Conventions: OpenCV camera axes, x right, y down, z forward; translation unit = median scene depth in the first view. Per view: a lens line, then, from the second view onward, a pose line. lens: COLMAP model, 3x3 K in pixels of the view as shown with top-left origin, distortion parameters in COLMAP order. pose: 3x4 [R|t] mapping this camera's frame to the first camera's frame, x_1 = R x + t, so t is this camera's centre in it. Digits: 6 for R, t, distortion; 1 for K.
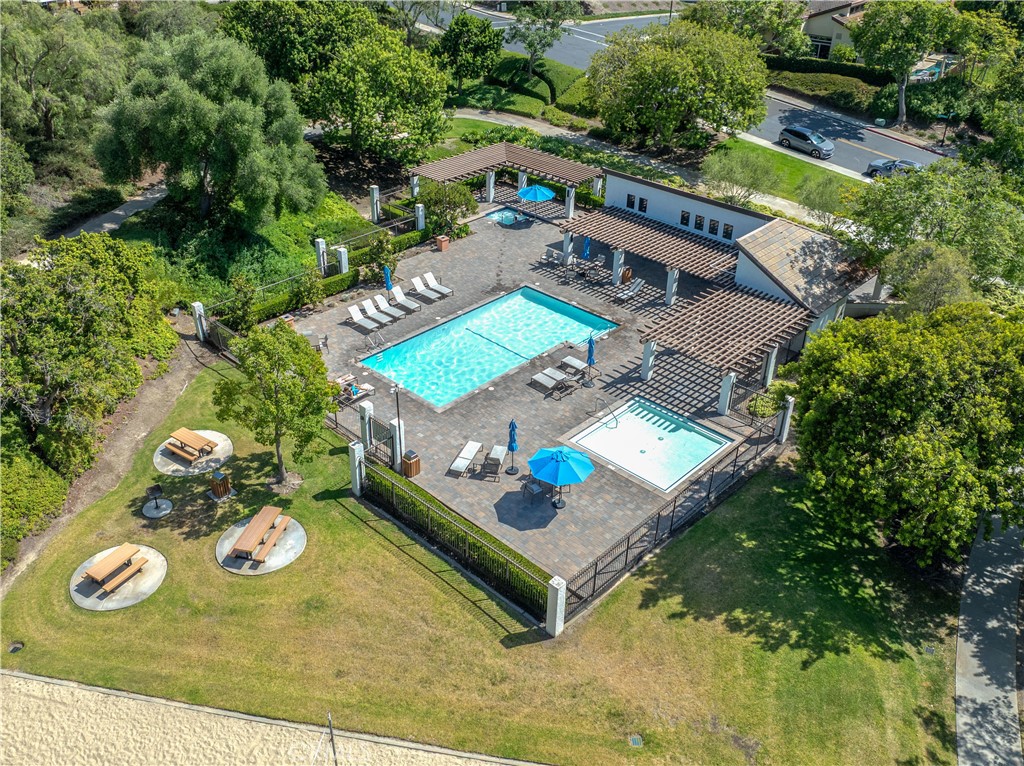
lens RADIAL K [[873.2, 0, 510.5], [0, 873.2, 326.6], [0, 0, 1]] dist [-0.030359, -0.008425]
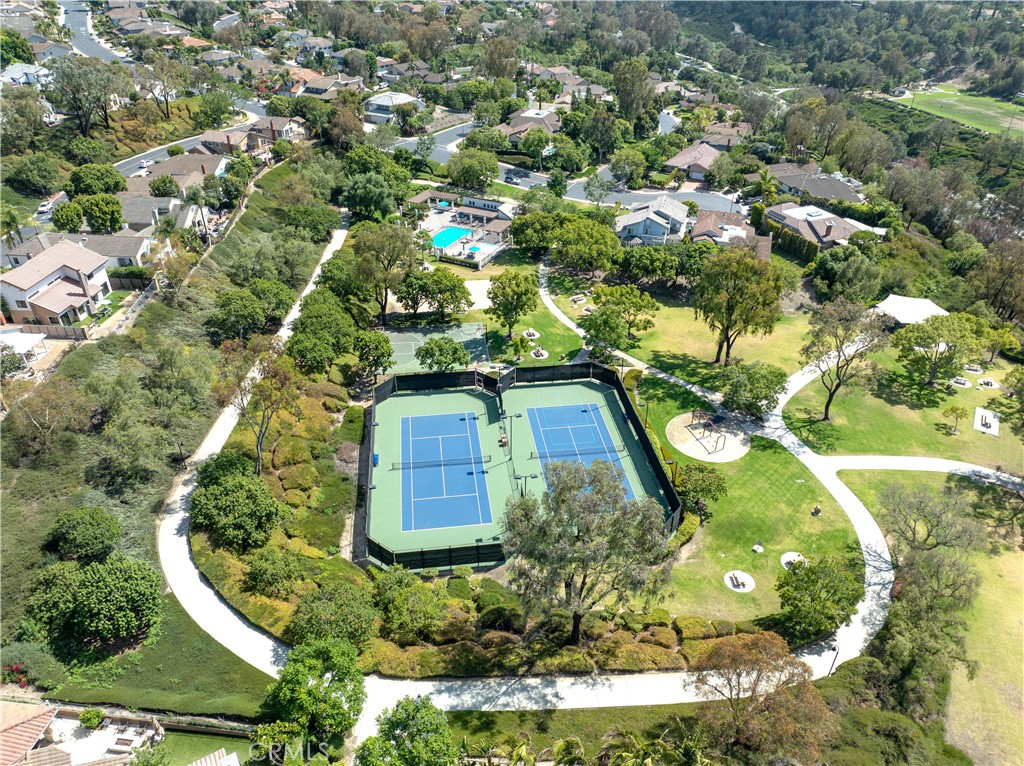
lens RADIAL K [[721.8, 0, 514.7], [0, 721.8, 377.7], [0, 0, 1]] dist [-0.050068, 0.023740]
pose [[0.954138, -0.167696, 0.247991, -0.567670], [0.146454, 0.983956, 0.101892, 0.309835], [-0.261099, -0.060900, 0.963389, -2.081382]]
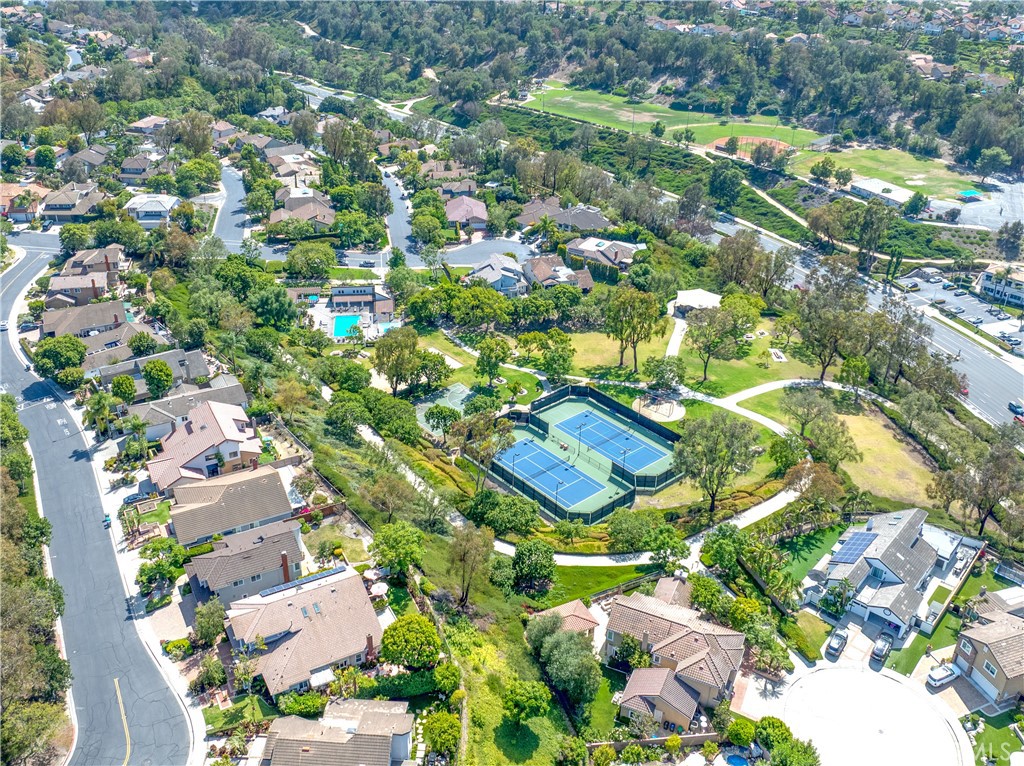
lens RADIAL K [[873.2, 0, 510.5], [0, 873.2, 326.6], [0, 0, 1]] dist [-0.030359, -0.008425]
pose [[0.662039, -0.346575, 0.664522, -2.170511], [0.360642, 0.924571, 0.122907, -0.200075], [-0.656995, 0.158286, 0.737091, -2.667287]]
